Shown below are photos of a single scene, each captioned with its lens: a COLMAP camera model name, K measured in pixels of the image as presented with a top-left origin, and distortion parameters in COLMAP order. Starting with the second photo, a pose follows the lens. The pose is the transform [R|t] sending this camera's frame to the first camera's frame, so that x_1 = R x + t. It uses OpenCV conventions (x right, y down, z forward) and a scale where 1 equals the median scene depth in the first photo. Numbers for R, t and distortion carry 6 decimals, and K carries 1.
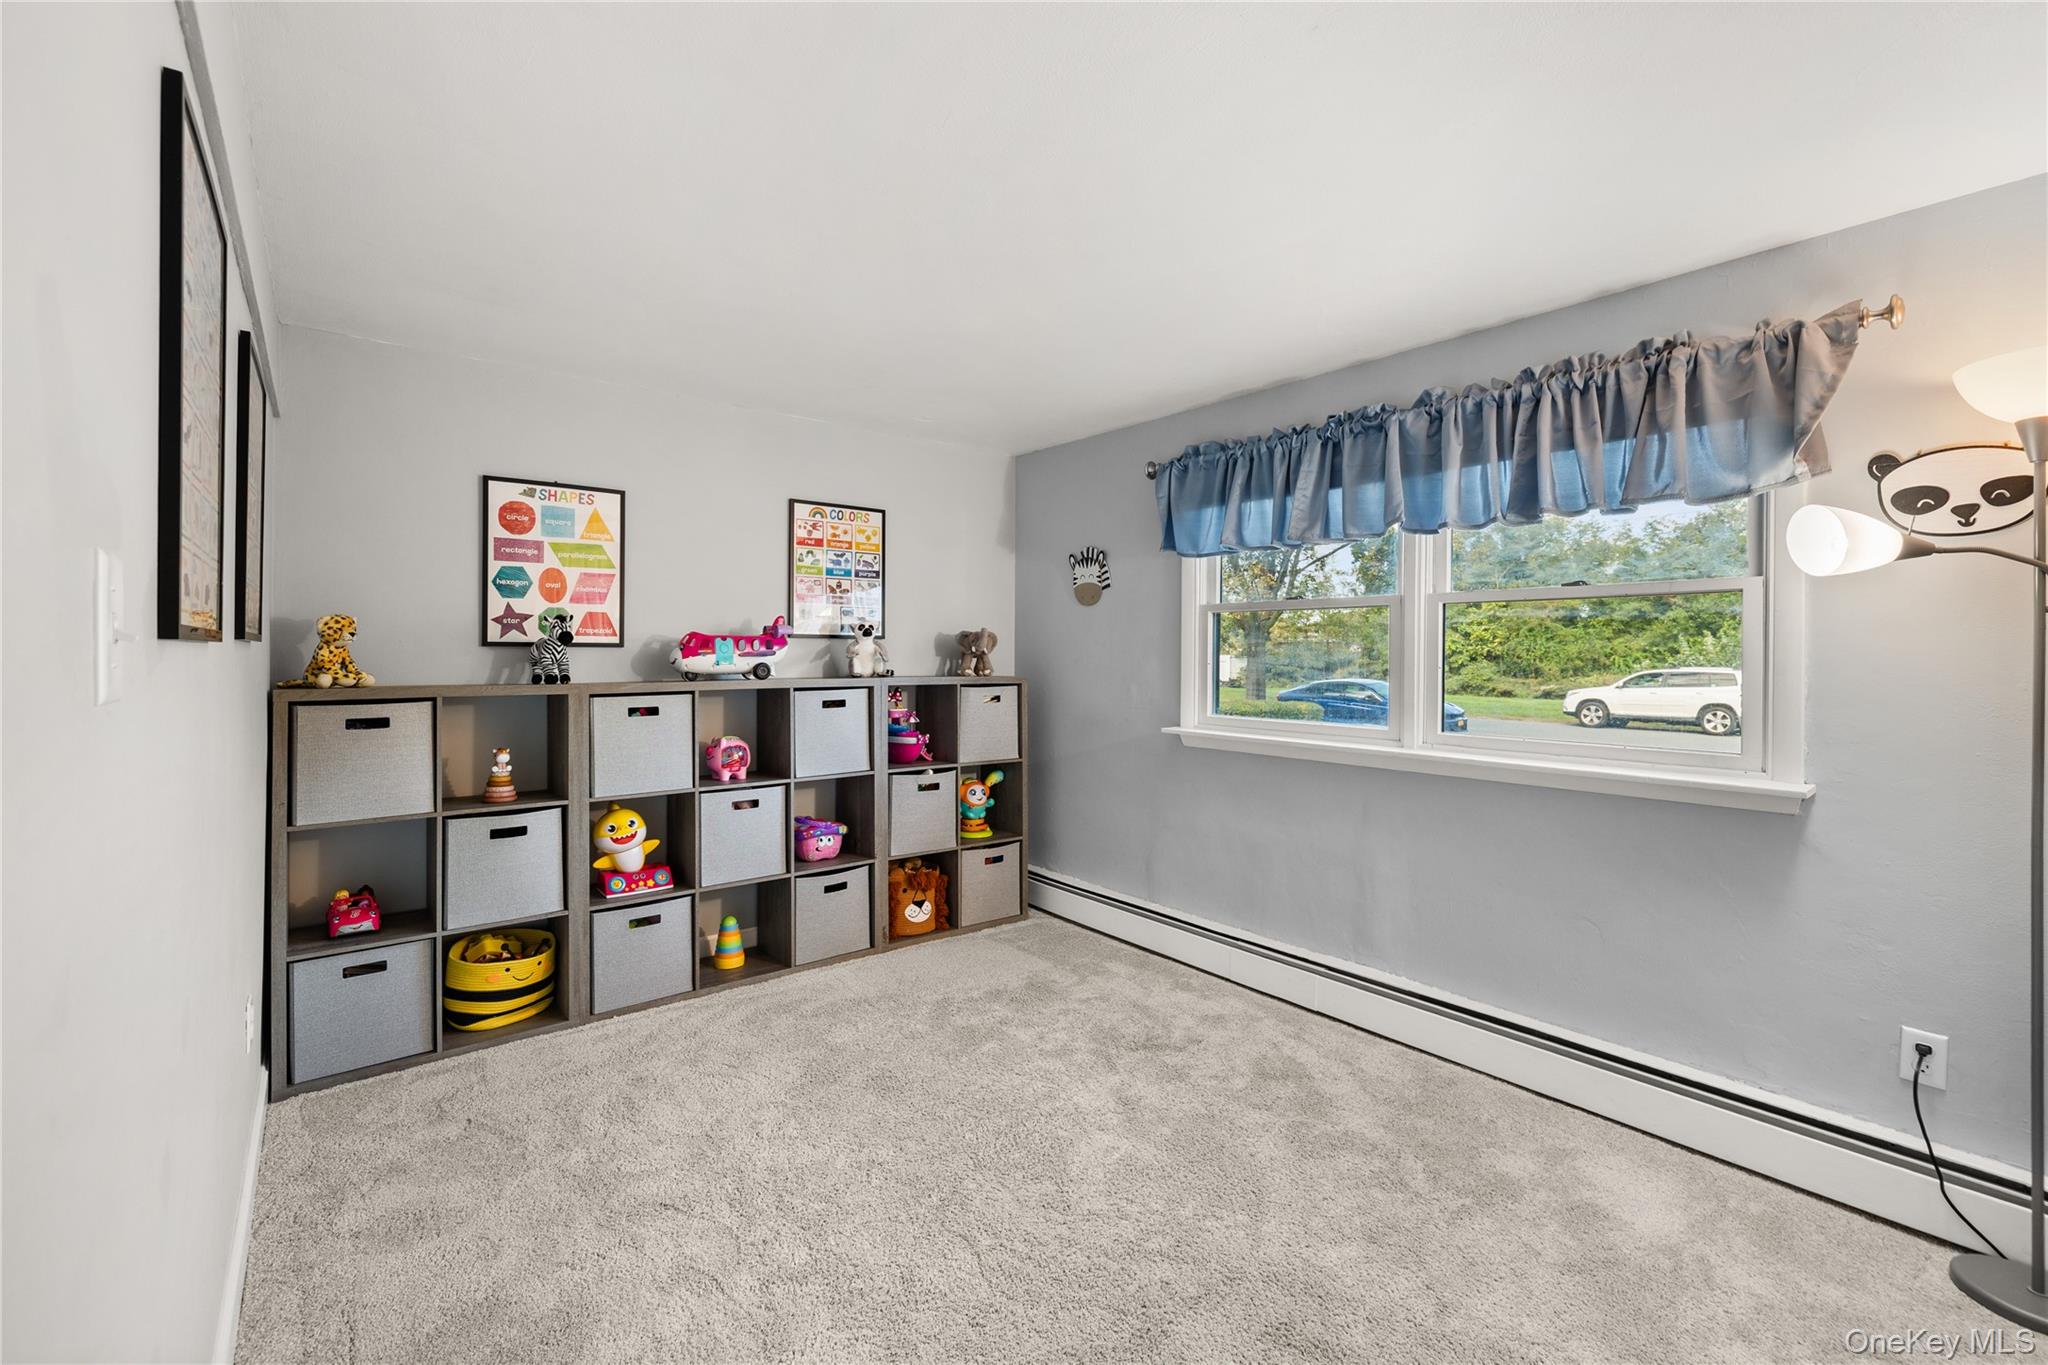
lens RADIAL K [[868.3, 0, 1033.5], [0, 868.3, 671.6], [0, 0, 1]] dist [-0.002760, -0.000154]
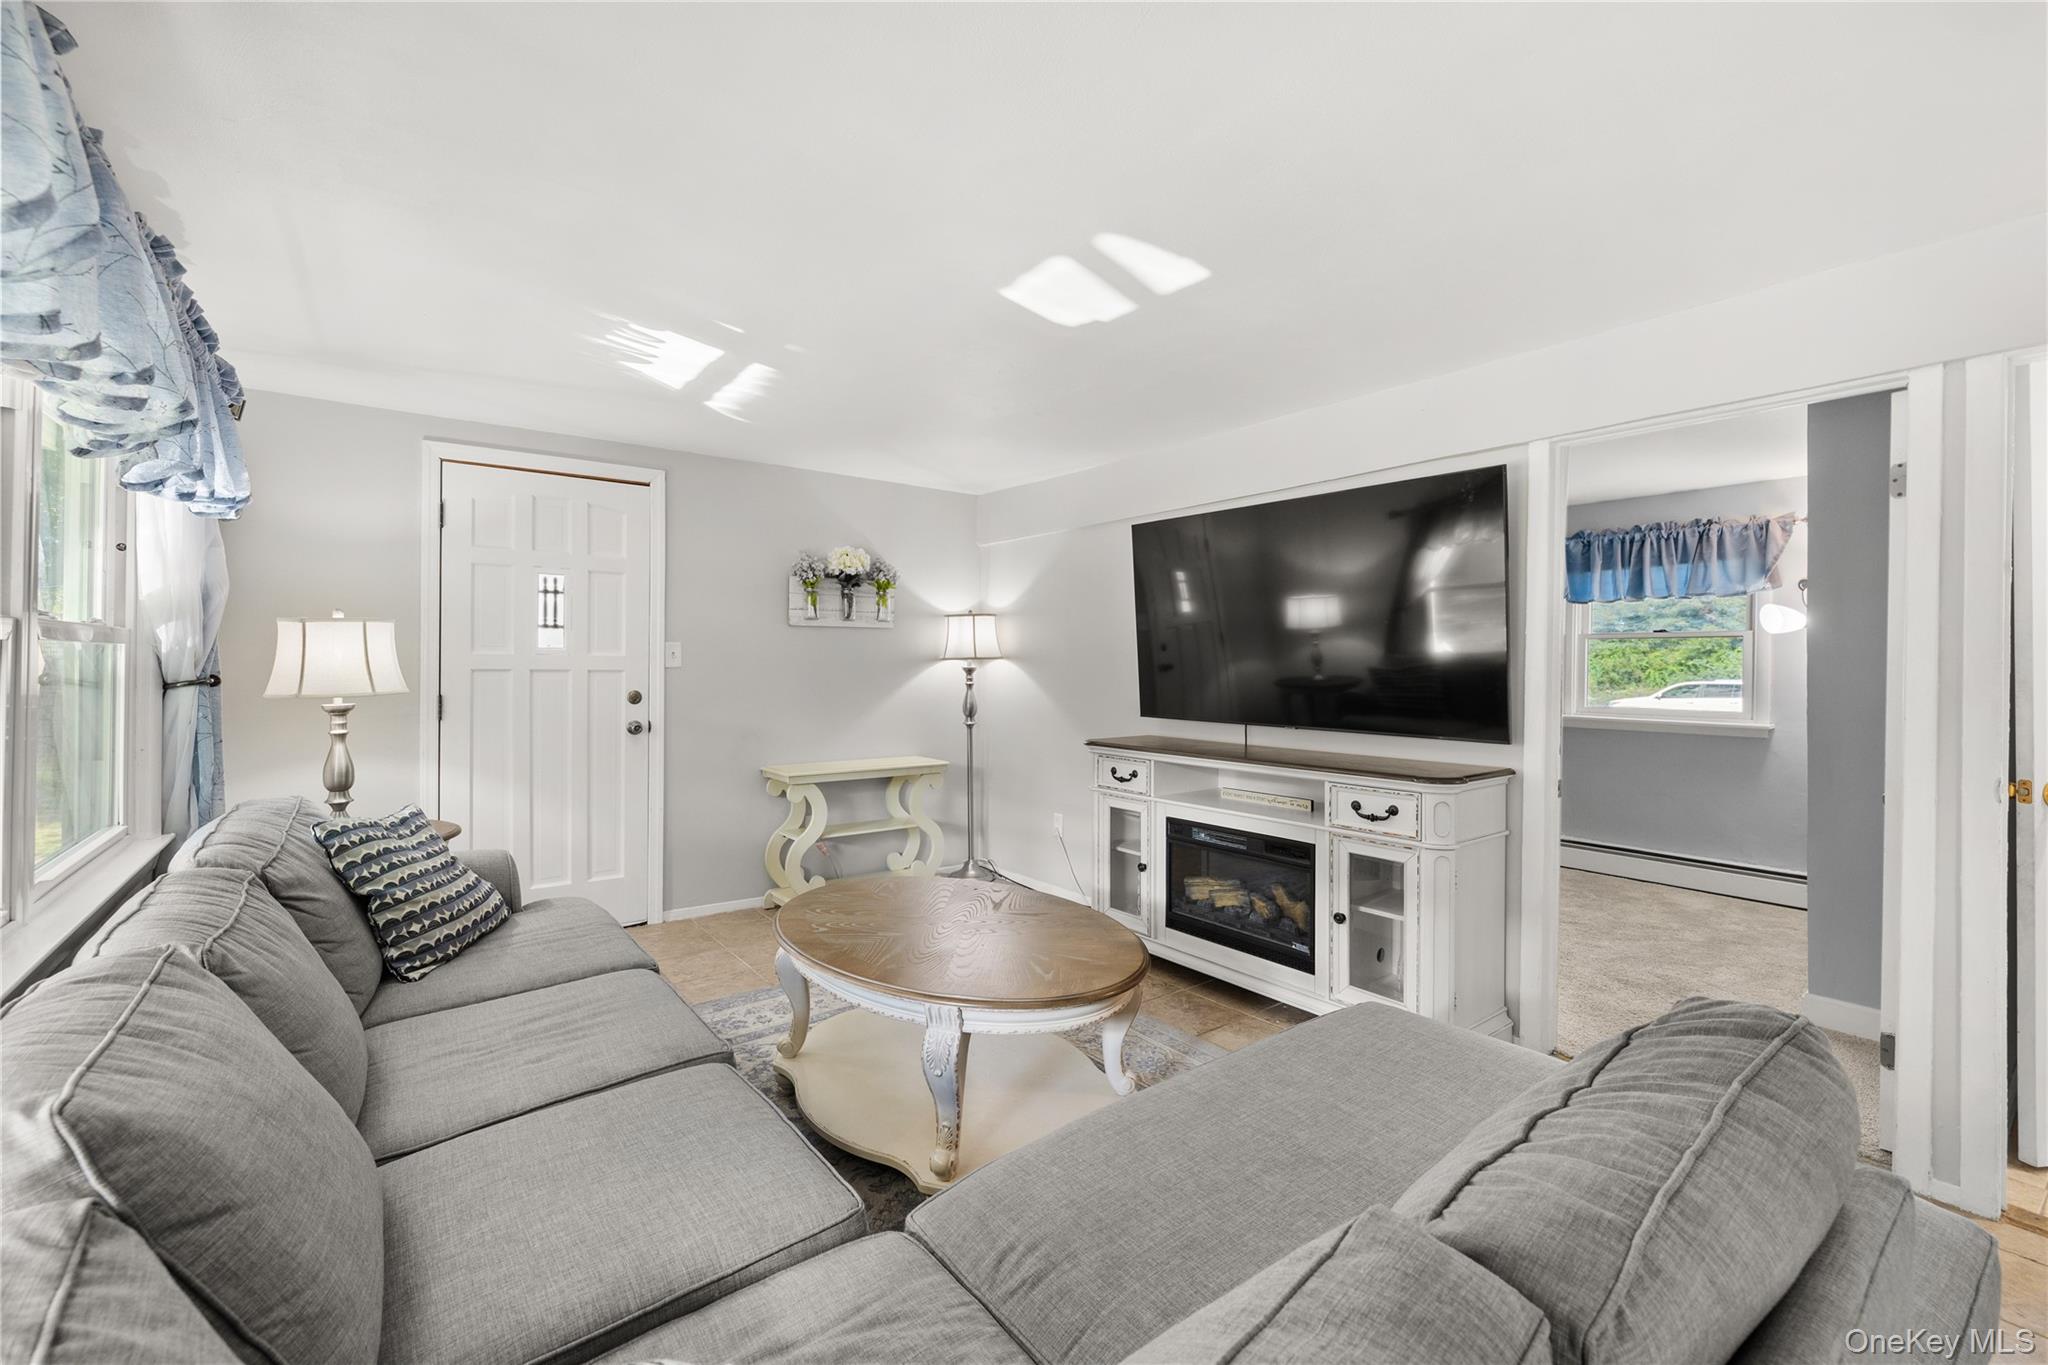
lens RADIAL K [[868.3, 0, 1014.2], [0, 868.3, 672.6], [0, 0, 1]] dist [-0.002760, -0.000154]
pose [[0.999160, 0.010009, -0.039732, -0.844518], [-0.010317, 0.999918, -0.007551, 0.030349], [0.039653, 0.007954, 0.999182, -1.138765]]
